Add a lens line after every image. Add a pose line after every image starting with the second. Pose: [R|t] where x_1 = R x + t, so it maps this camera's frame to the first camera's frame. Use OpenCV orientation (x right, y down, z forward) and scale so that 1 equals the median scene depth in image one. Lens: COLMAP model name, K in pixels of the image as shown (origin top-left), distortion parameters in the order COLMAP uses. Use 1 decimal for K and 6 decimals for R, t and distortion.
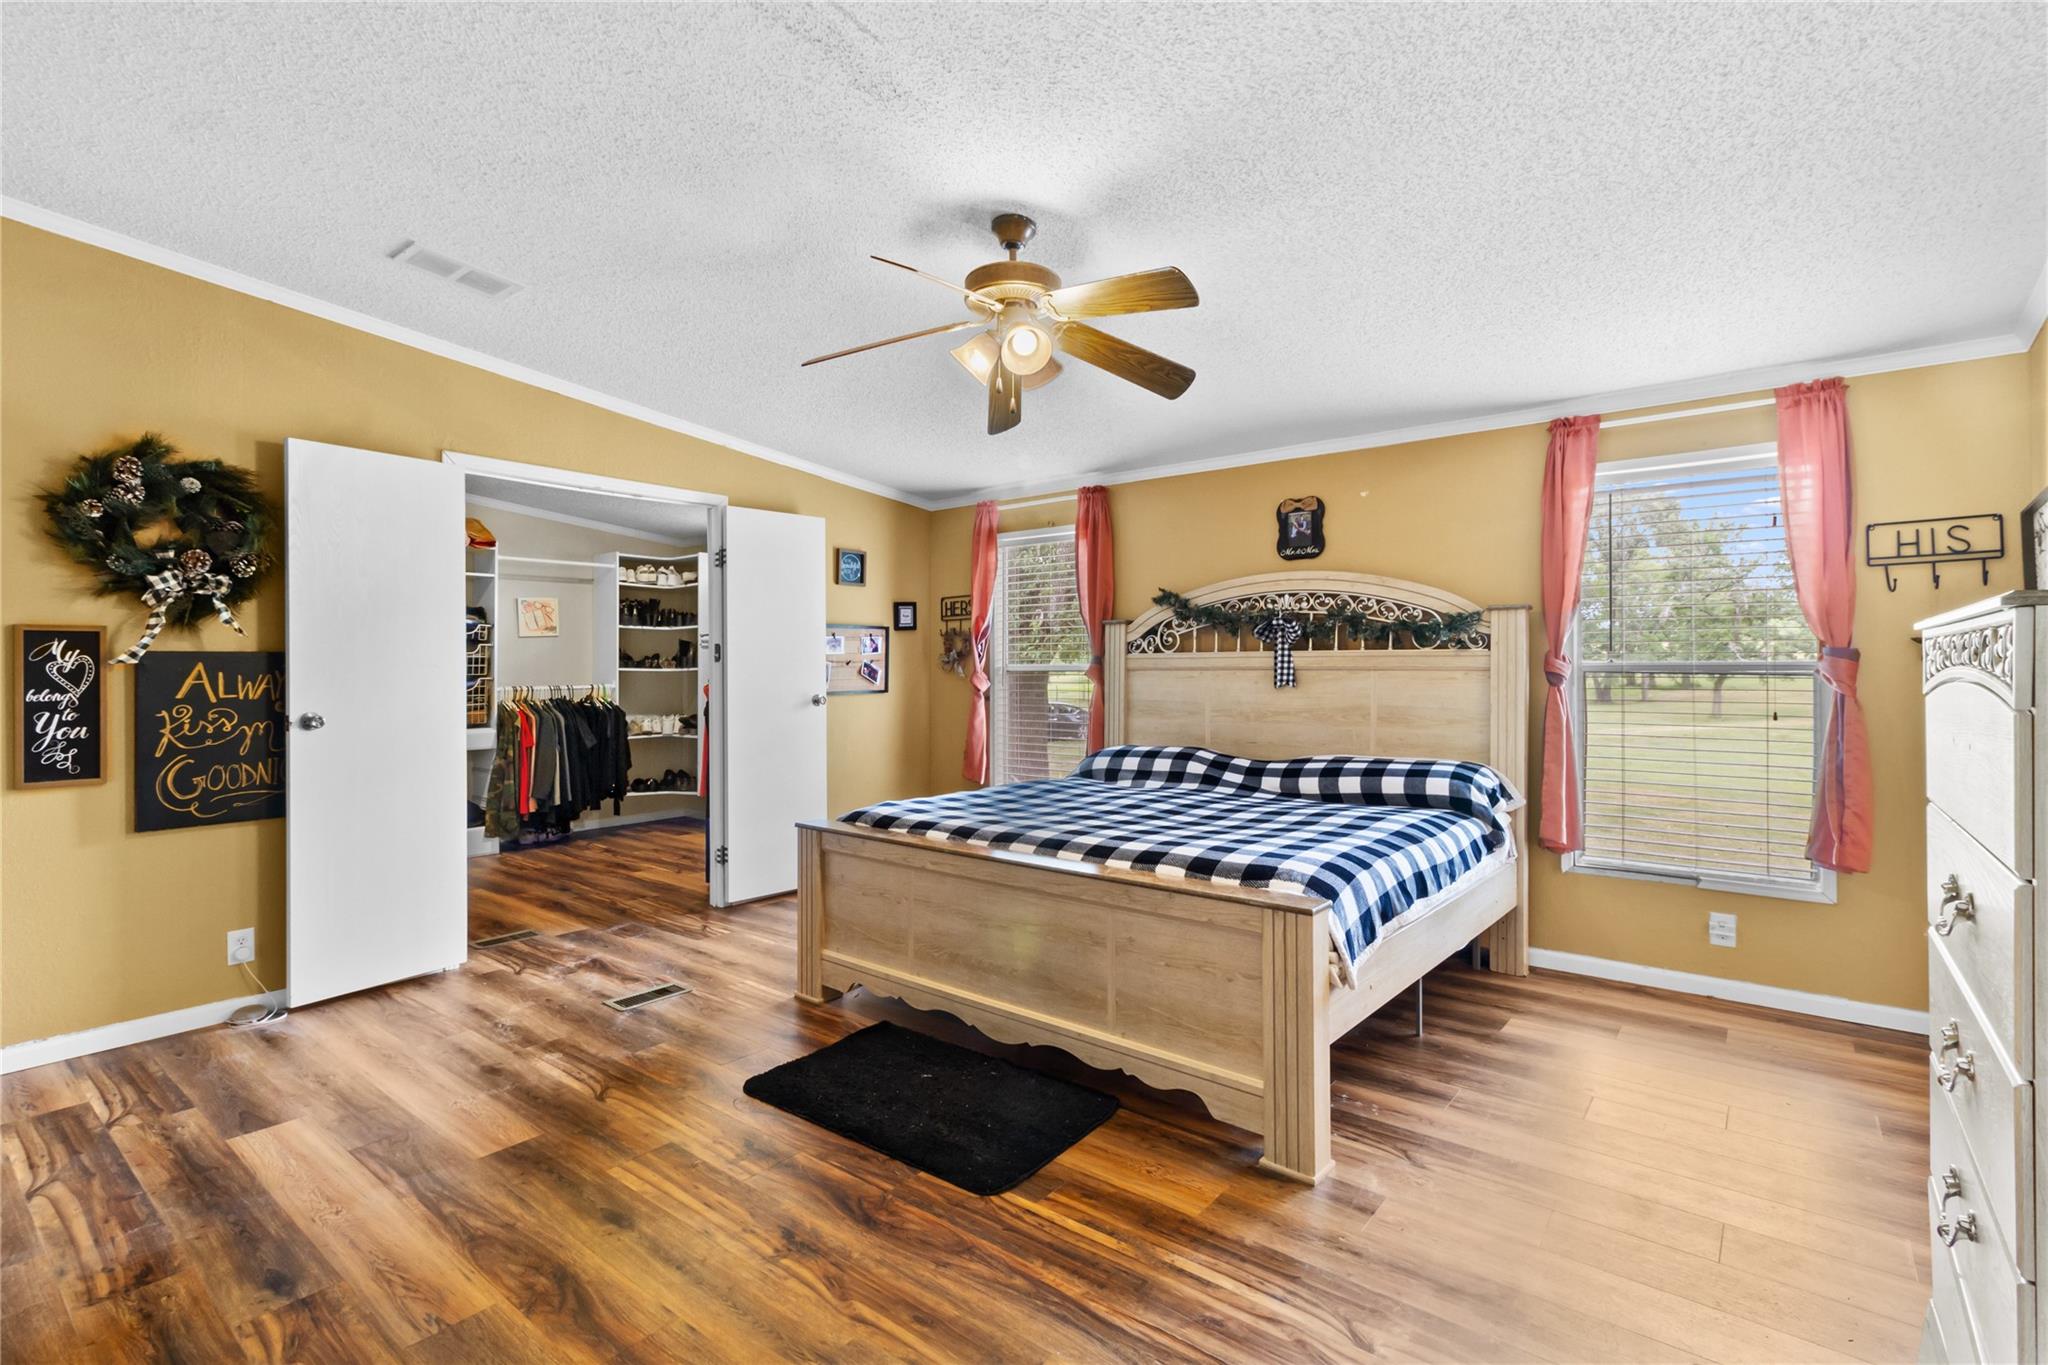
lens RADIAL K [[953.2, 0, 1031.6], [0, 953.2, 670.6], [0, 0, 1]] dist [0.000337, 0.000204]
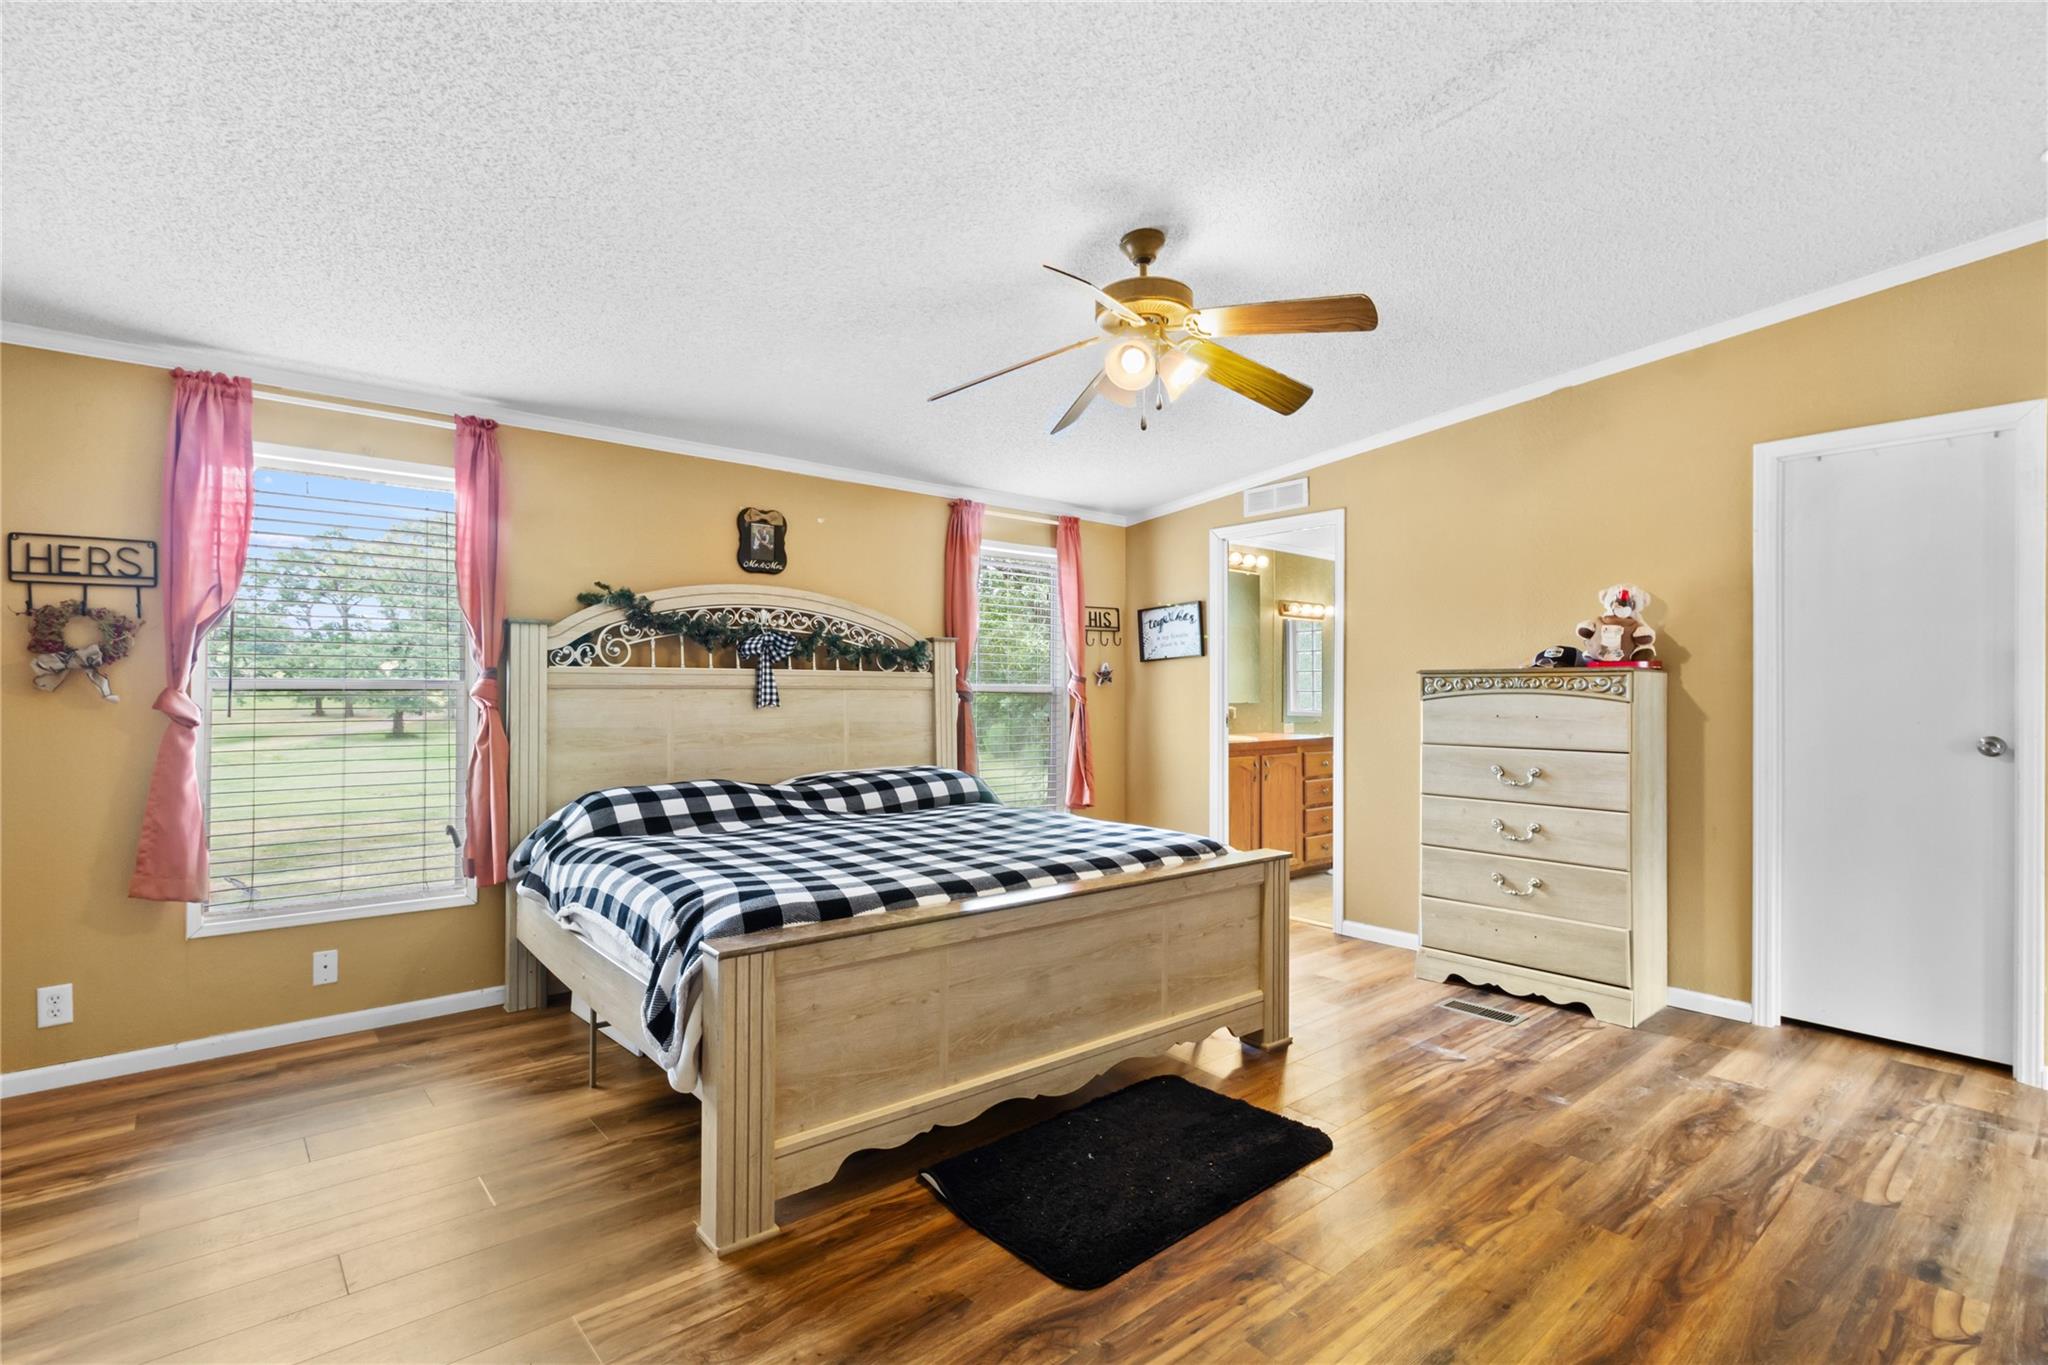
lens RADIAL K [[953.2, 0, 1032.2], [0, 953.2, 686.8], [0, 0, 1]] dist [0.000337, 0.000204]
pose [[0.191649, 0.005393, 0.981449, -0.615139], [-0.000171, 0.999985, -0.005461, 0.002179], [-0.981464, 0.000879, 0.191647, 0.560357]]
